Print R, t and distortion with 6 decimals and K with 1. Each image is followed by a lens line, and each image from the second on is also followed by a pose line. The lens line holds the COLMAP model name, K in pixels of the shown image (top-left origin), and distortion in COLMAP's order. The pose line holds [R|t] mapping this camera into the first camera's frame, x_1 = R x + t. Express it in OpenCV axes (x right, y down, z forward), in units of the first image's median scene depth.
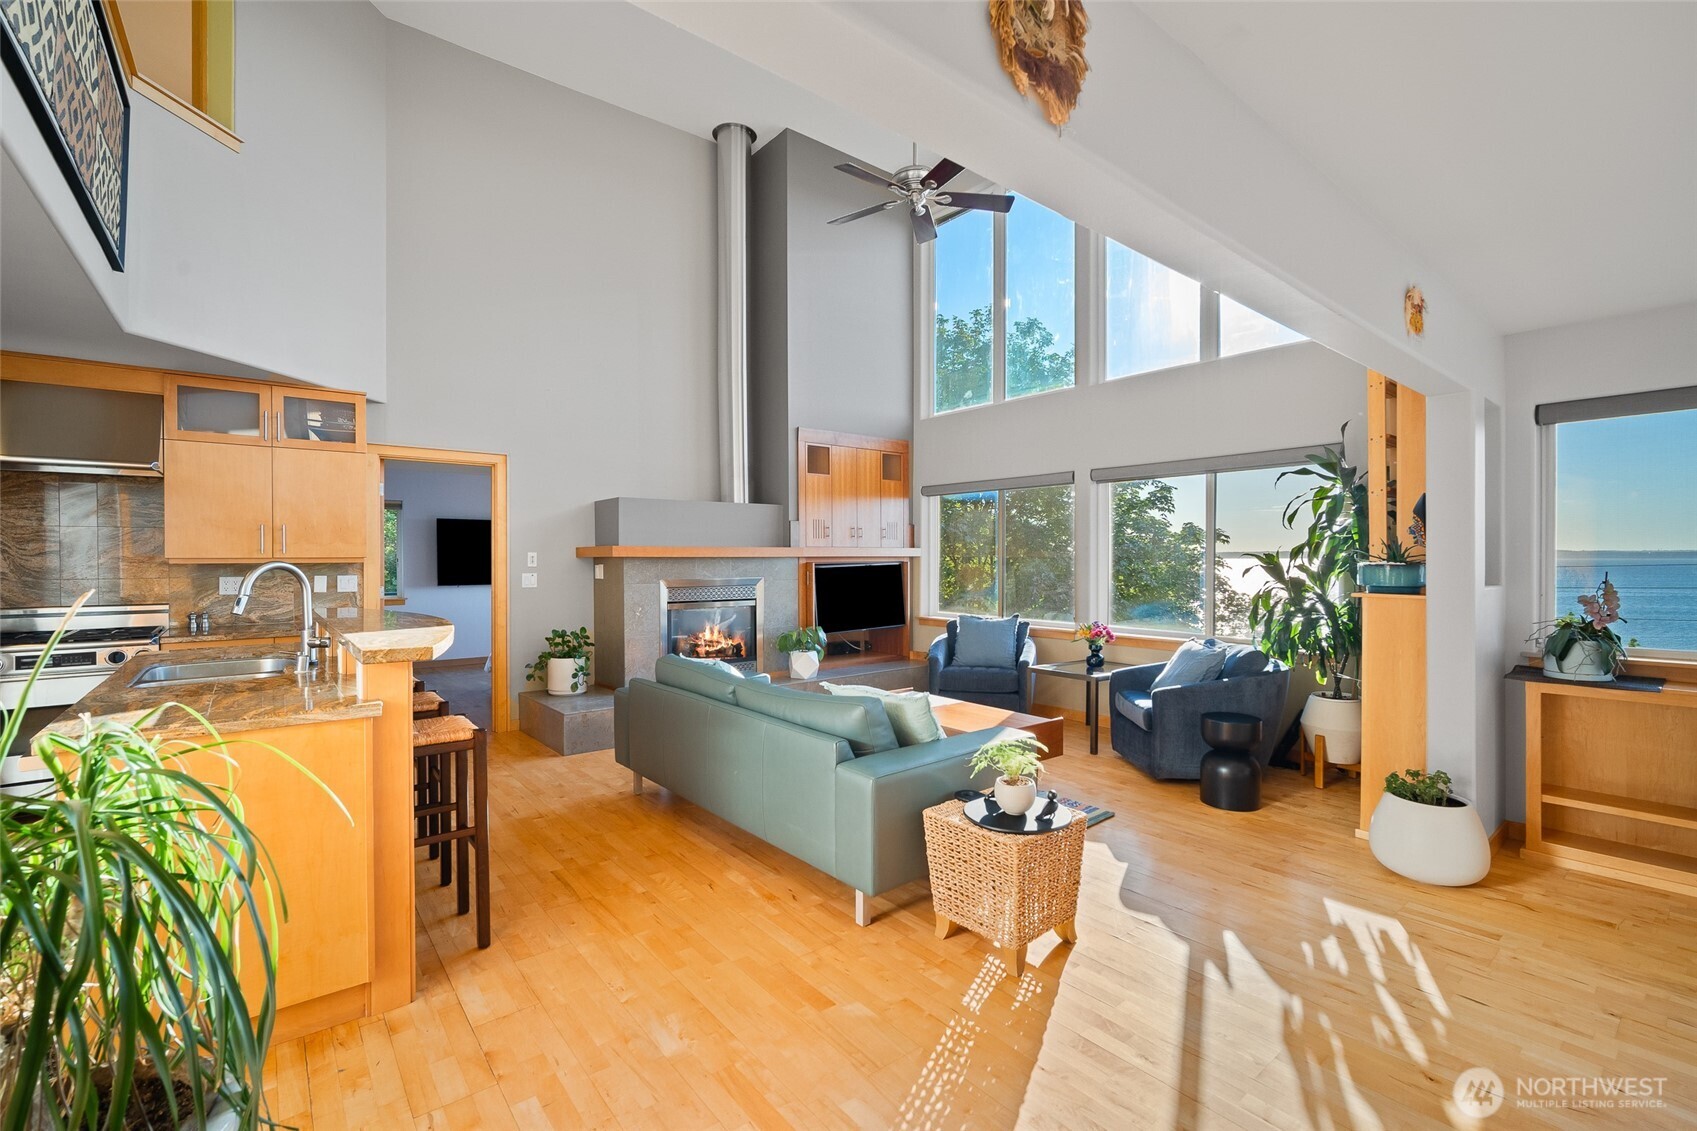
lens RADIAL K [[744.5, 0, 852.2], [0, 744.5, 565.0], [0, 0, 1]] dist [-0.000574, 0.000137]
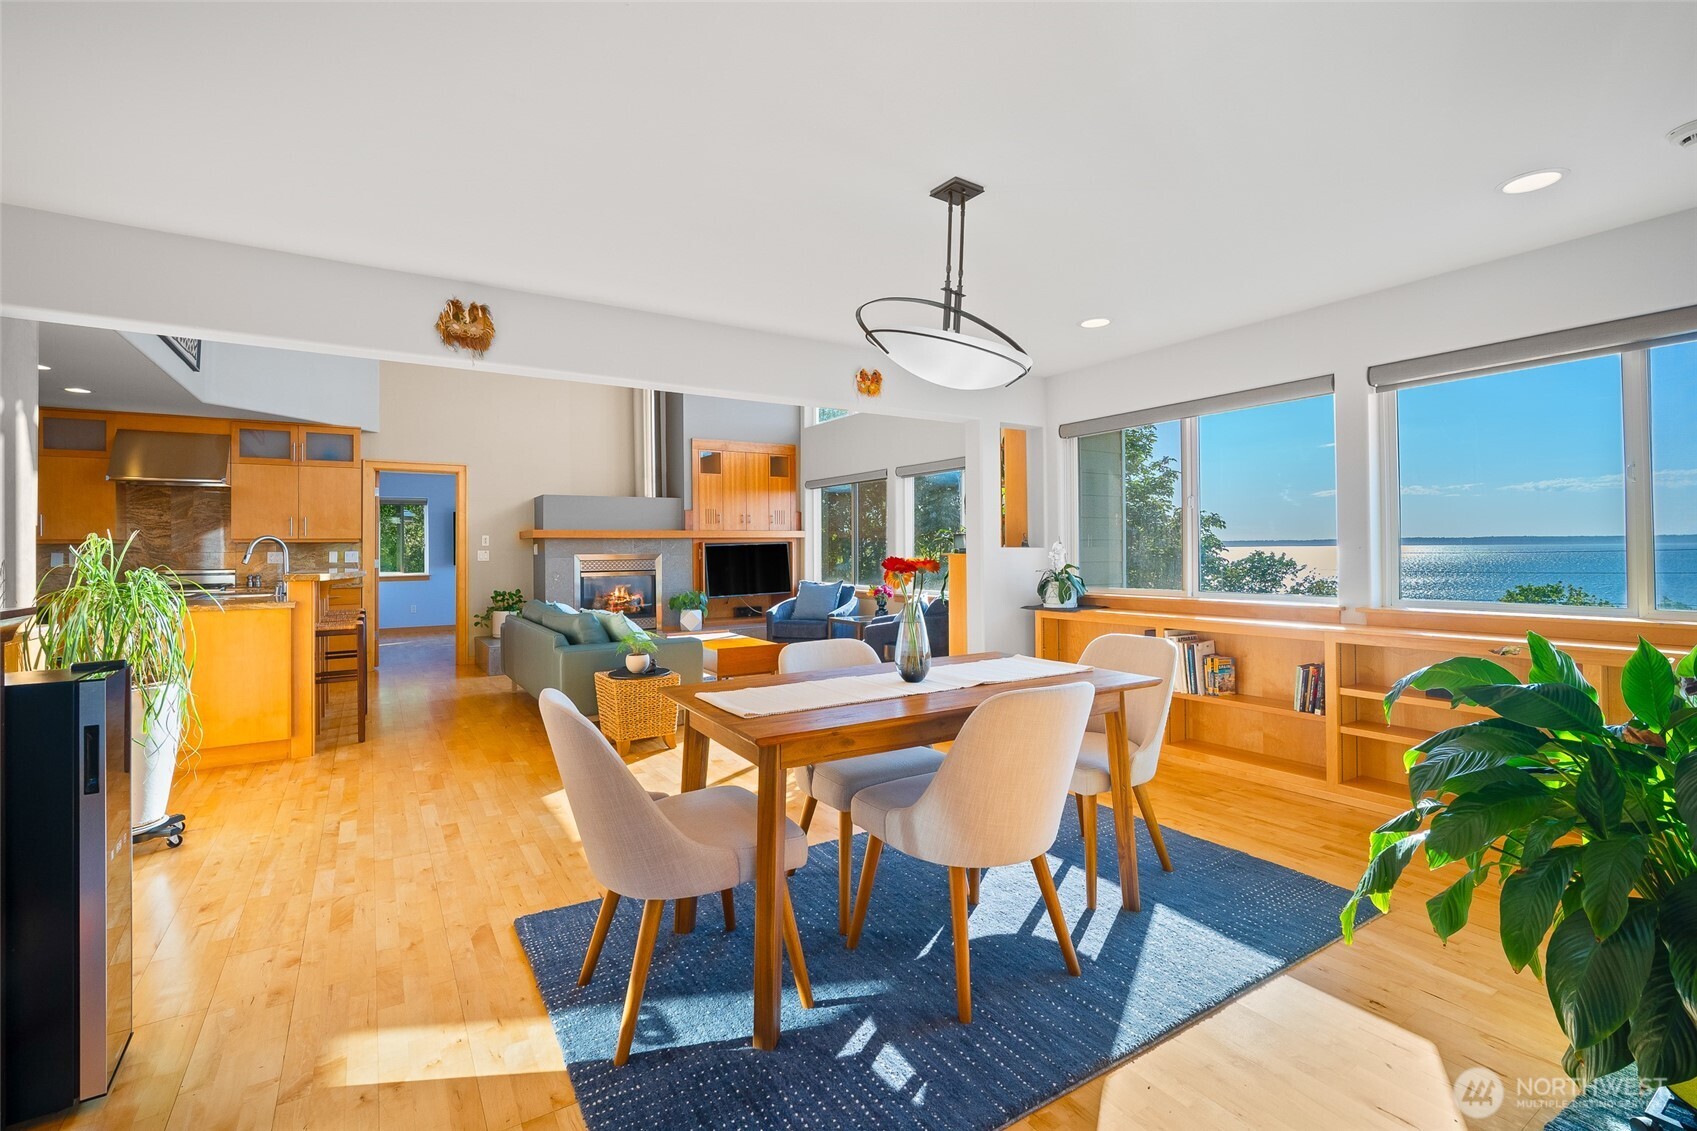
lens RADIAL K [[744.5, 0, 847.4], [0, 744.5, 539.1], [0, 0, 1]] dist [-0.000574, 0.000137]
pose [[0.994823, -0.008551, -0.101259, 0.356512], [0.006386, 0.999744, -0.021685, 0.022724], [0.101419, 0.020926, 0.994624, -0.289141]]
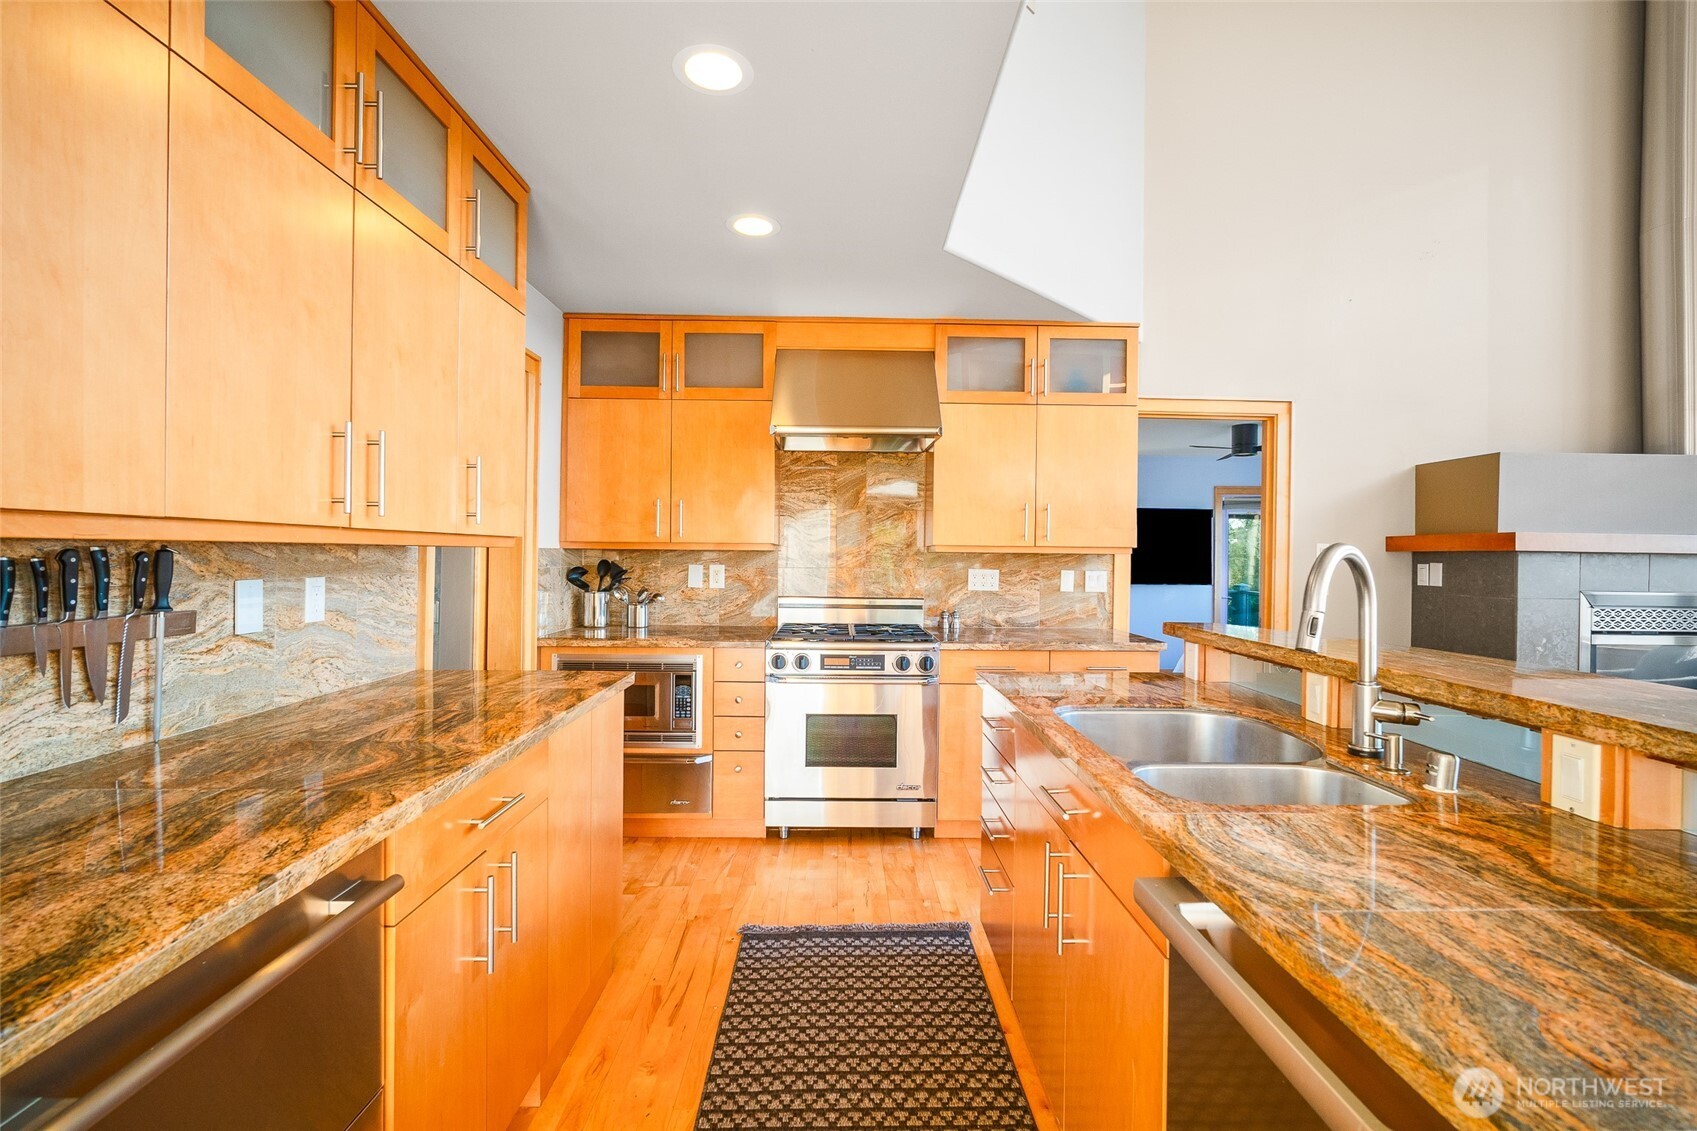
lens RADIAL K [[744.5, 0, 851.8], [0, 744.5, 563.3], [0, 0, 1]] dist [-0.000574, 0.000137]
pose [[0.790979, 0.017677, -0.611588, -0.332104], [-0.018423, 0.999817, 0.005072, 0.005734], [0.611566, 0.007256, 0.791160, 0.192956]]
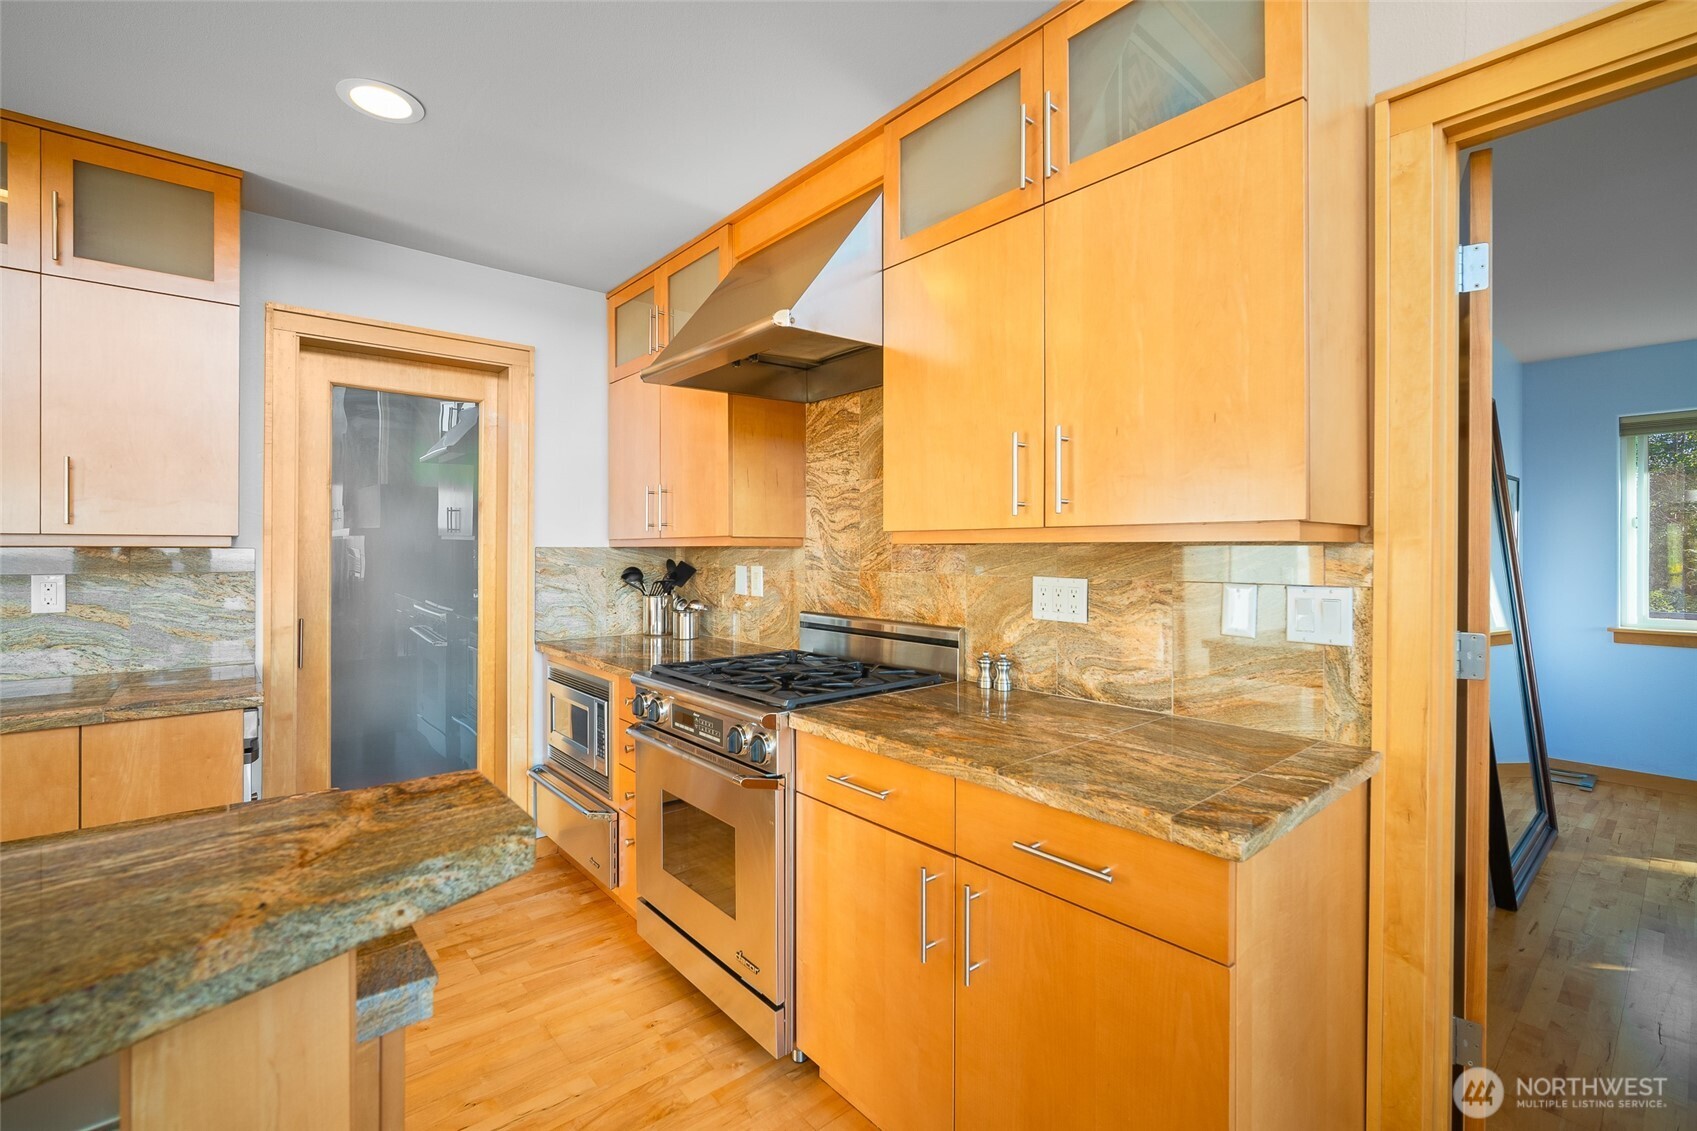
lens RADIAL K [[744.5, 0, 854.0], [0, 744.5, 553.7], [0, 0, 1]] dist [-0.000574, 0.000137]
pose [[0.033363, 0.005665, -0.999427, -0.322327], [-0.010407, 0.999932, 0.005320, 0.001256], [0.999389, 0.010224, 0.033419, 0.663242]]
